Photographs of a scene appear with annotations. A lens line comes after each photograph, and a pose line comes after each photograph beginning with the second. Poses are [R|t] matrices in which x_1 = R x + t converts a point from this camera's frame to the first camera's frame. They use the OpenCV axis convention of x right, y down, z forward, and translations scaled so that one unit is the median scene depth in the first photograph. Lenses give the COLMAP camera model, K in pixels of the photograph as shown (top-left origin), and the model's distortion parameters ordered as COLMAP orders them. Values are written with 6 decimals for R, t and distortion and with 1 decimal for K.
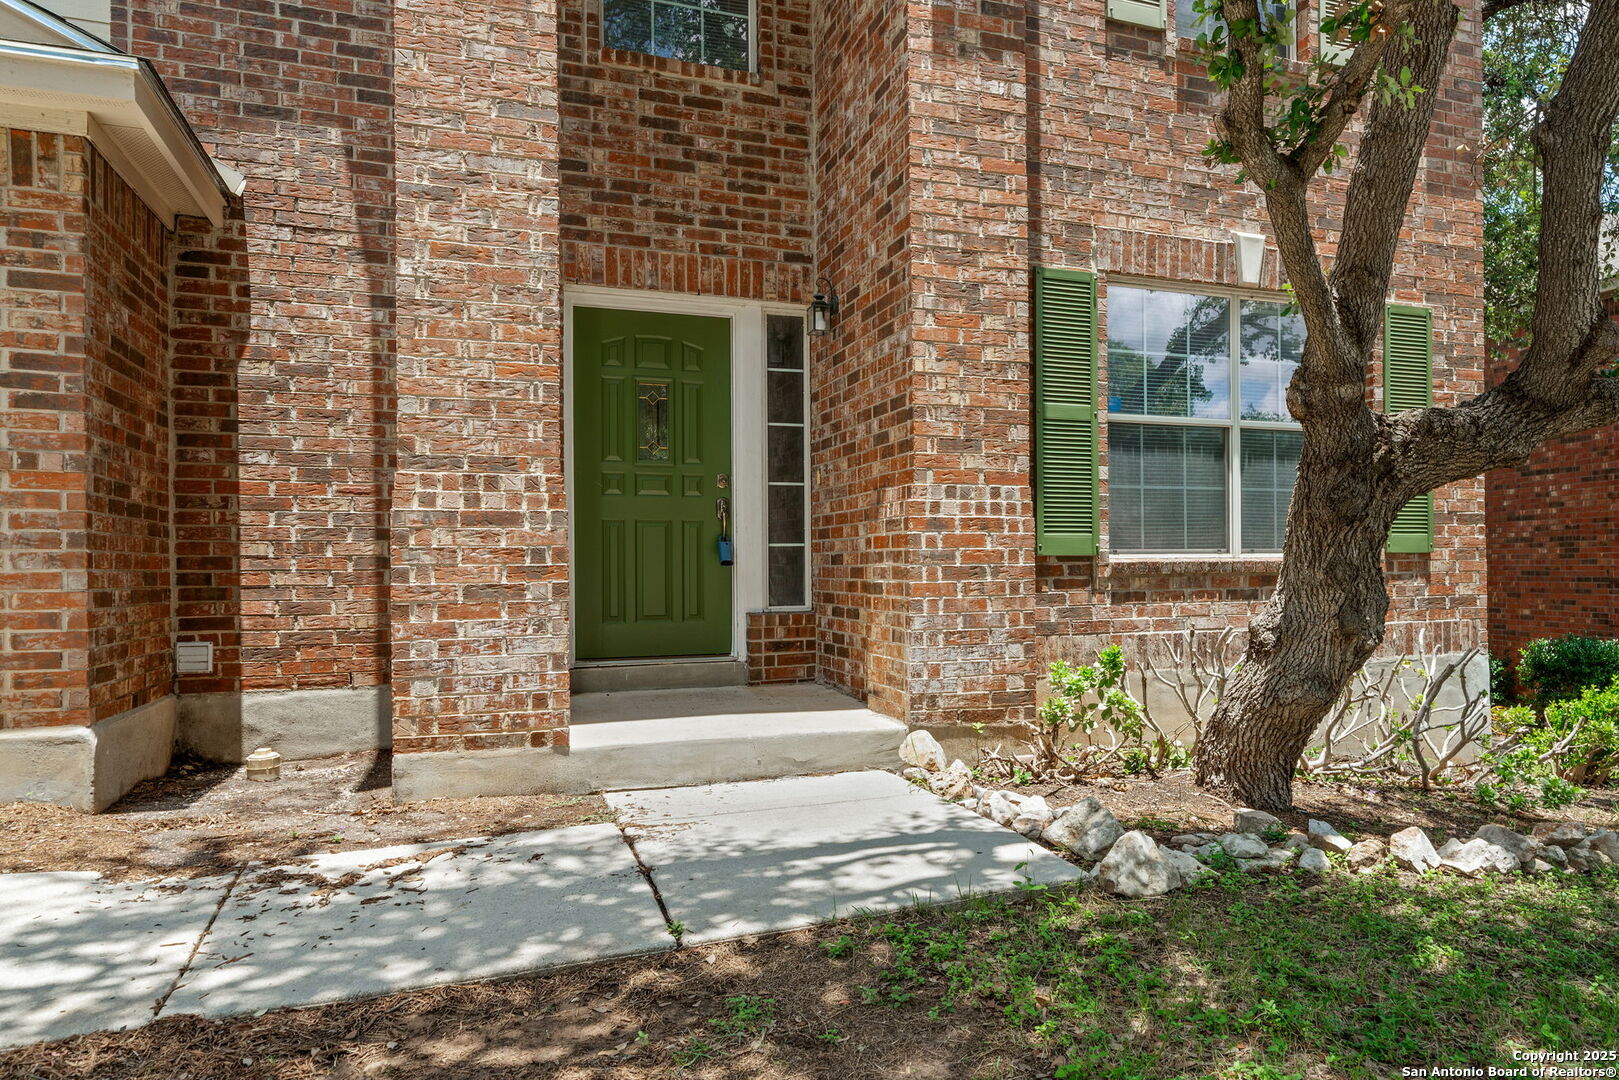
lens RADIAL K [[950.5, 0, 807.5], [0, 950.5, 540.1], [0, 0, 1]] dist [-0.001685, 0.002977]
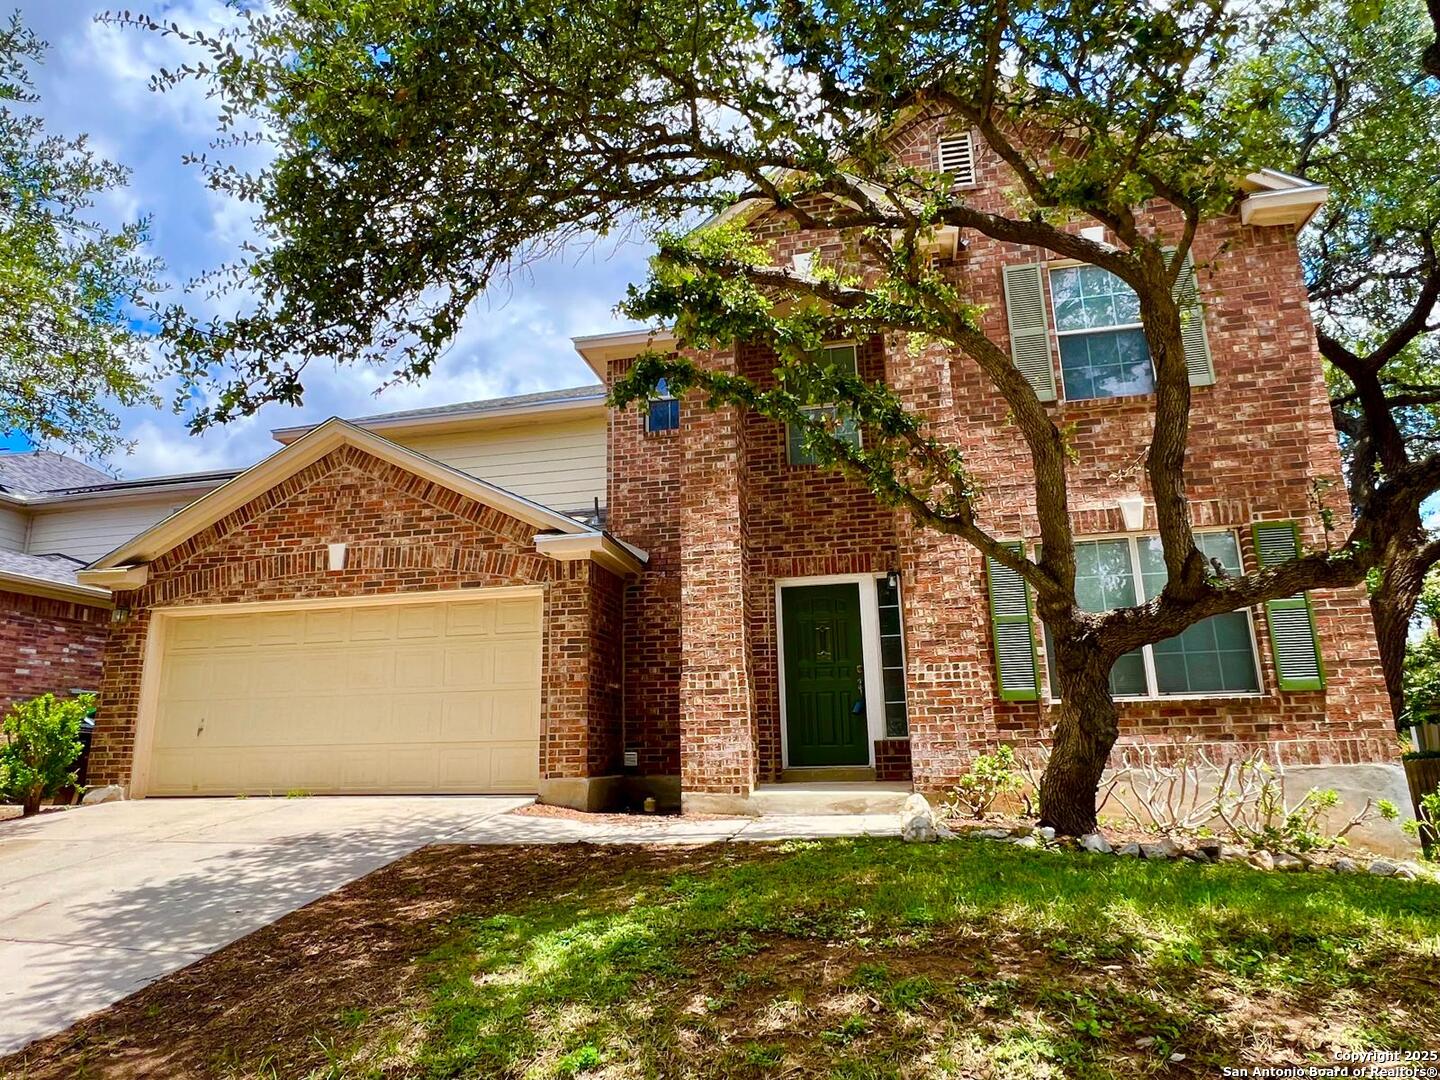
lens RADIAL K [[838.2, 0, 721.4], [0, 838.2, 538.9], [0, 0, 1]] dist [-0.007691, 0.000144]
pose [[0.830544, -0.143395, -0.538177, 0.745203], [0.020927, 0.973640, -0.227127, 0.070756], [0.556559, 0.177376, 0.811652, -0.659220]]
